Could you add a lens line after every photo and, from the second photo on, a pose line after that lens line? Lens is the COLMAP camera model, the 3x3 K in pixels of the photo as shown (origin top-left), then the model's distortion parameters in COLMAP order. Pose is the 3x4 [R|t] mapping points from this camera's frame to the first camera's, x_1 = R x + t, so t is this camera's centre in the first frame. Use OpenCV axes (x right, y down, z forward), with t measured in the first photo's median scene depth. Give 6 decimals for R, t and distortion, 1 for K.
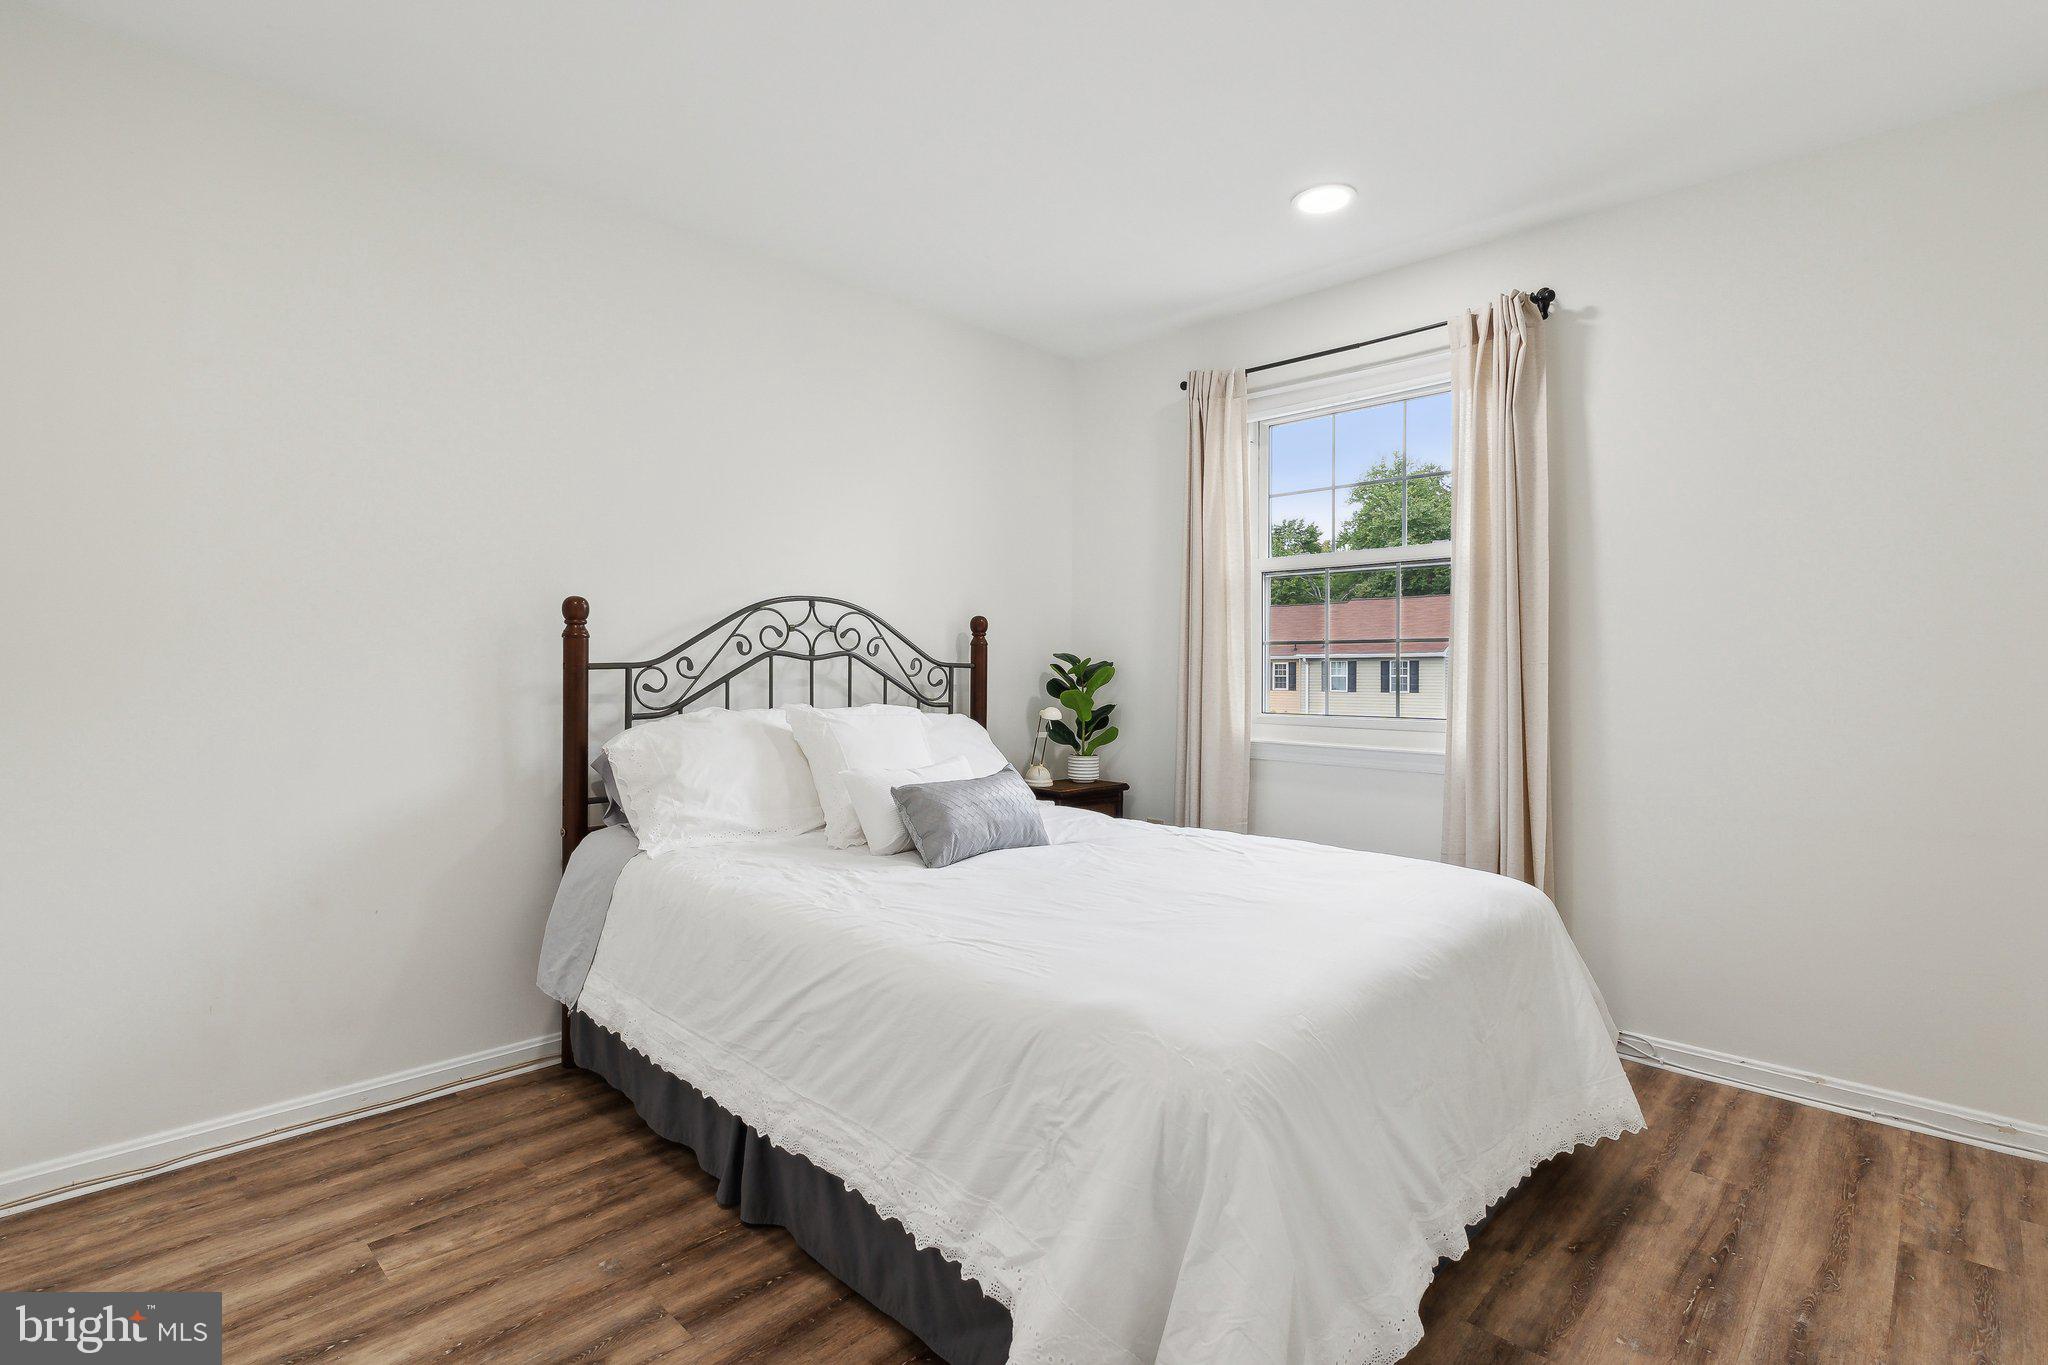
lens RADIAL K [[987.3, 0, 1027.0], [0, 987.3, 675.4], [0, 0, 1]] dist [-0.003581, -0.000686]
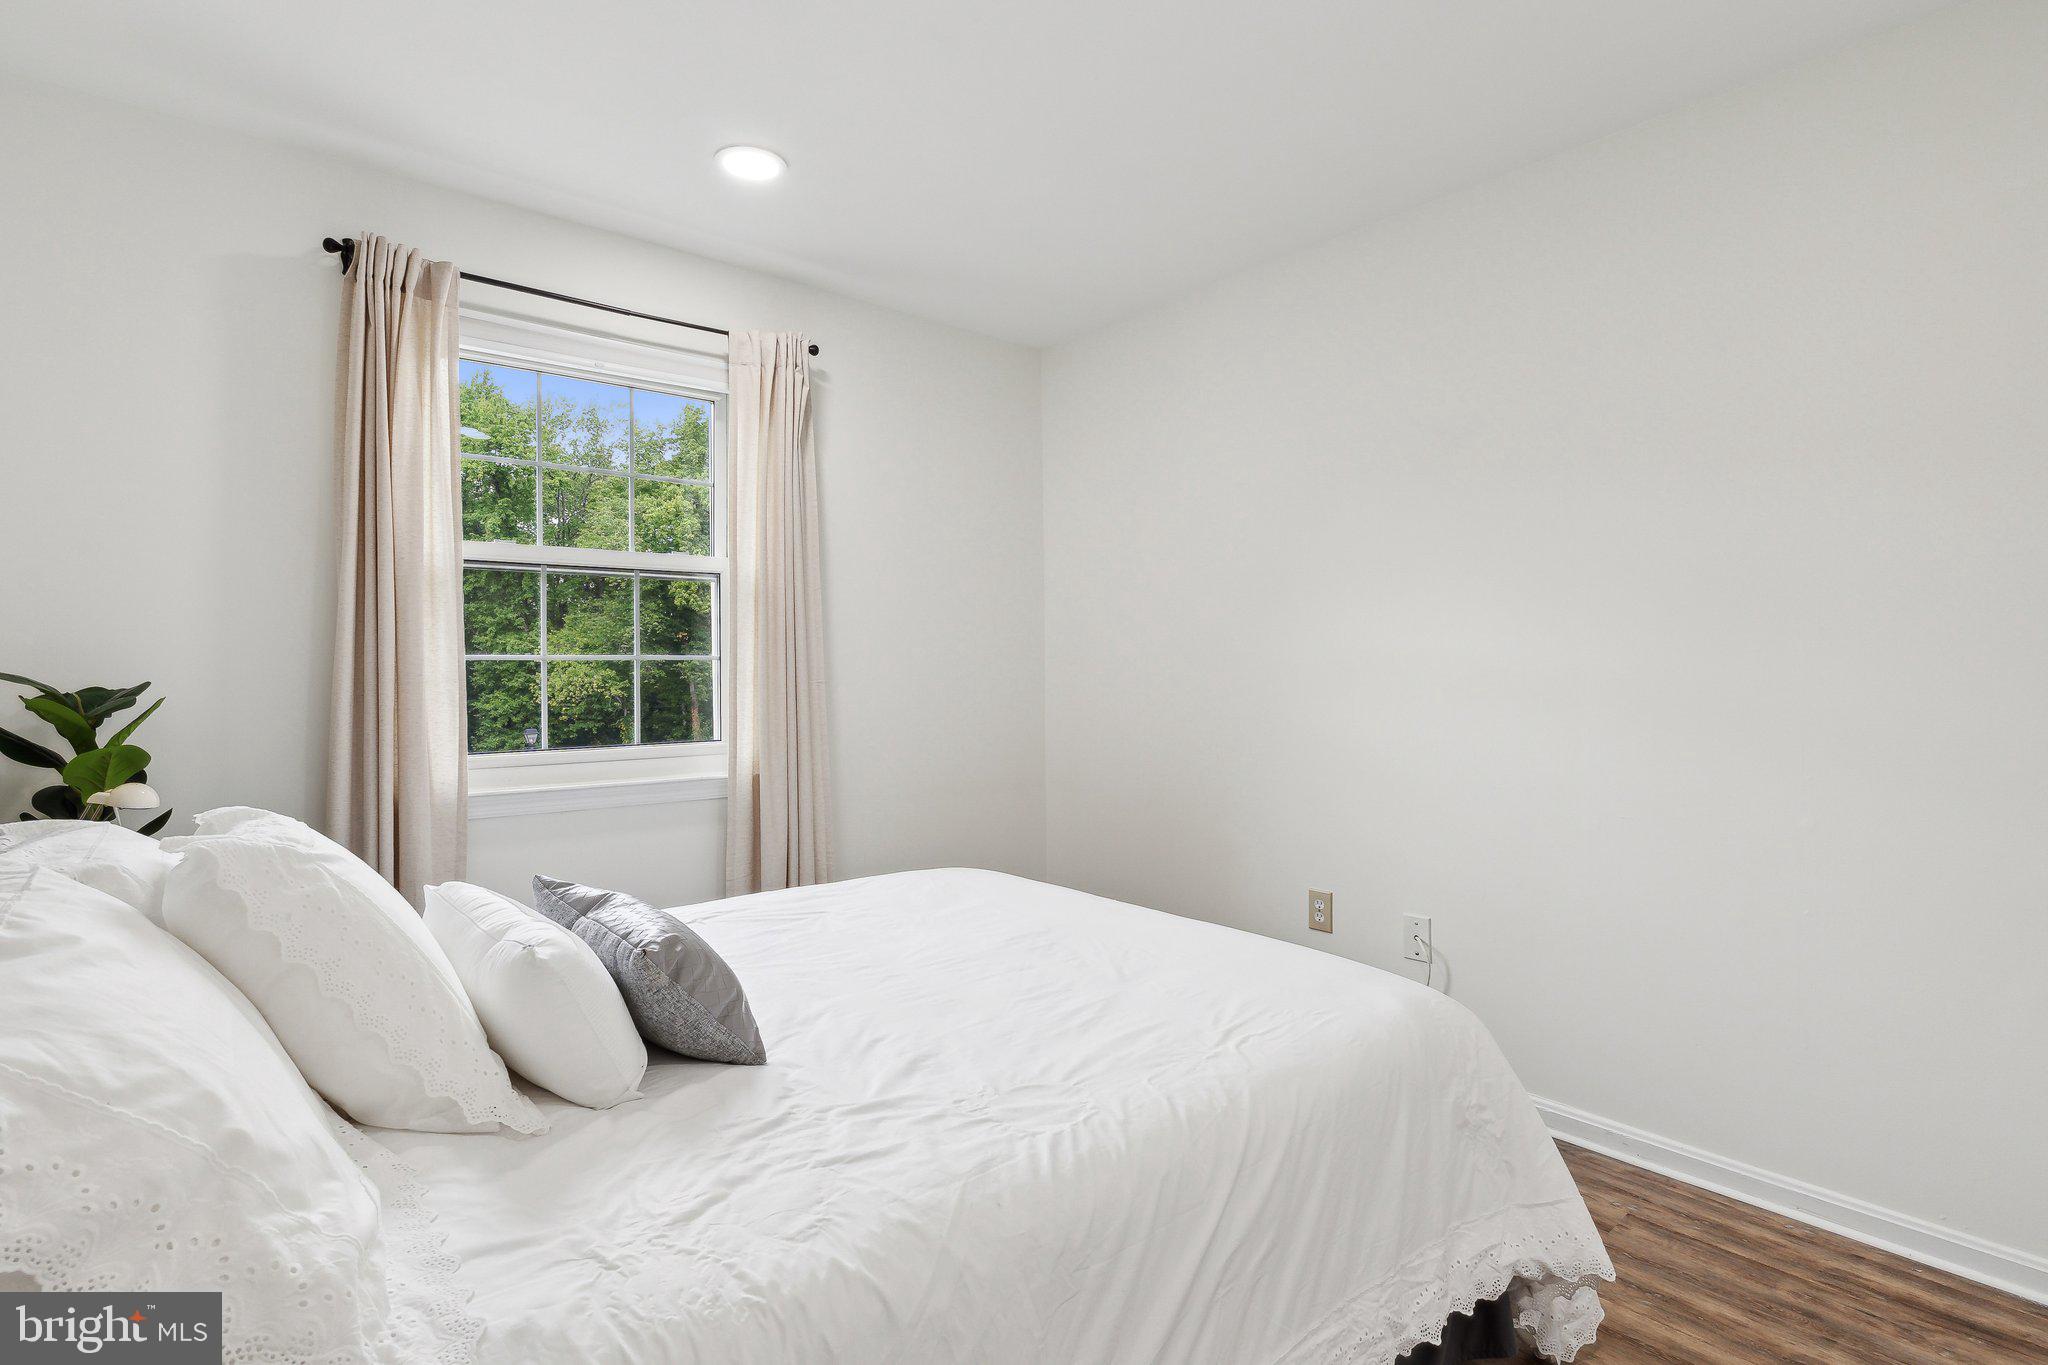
lens RADIAL K [[998.0, 0, 1018.4], [0, 998.0, 653.5], [0, 0, 1]] dist [-0.000239, -0.000126]
pose [[0.095500, 0.005833, 0.995412, -0.251568], [0.016987, 0.999828, -0.007489, -0.013842], [-0.995284, 0.017624, 0.095384, 0.302027]]
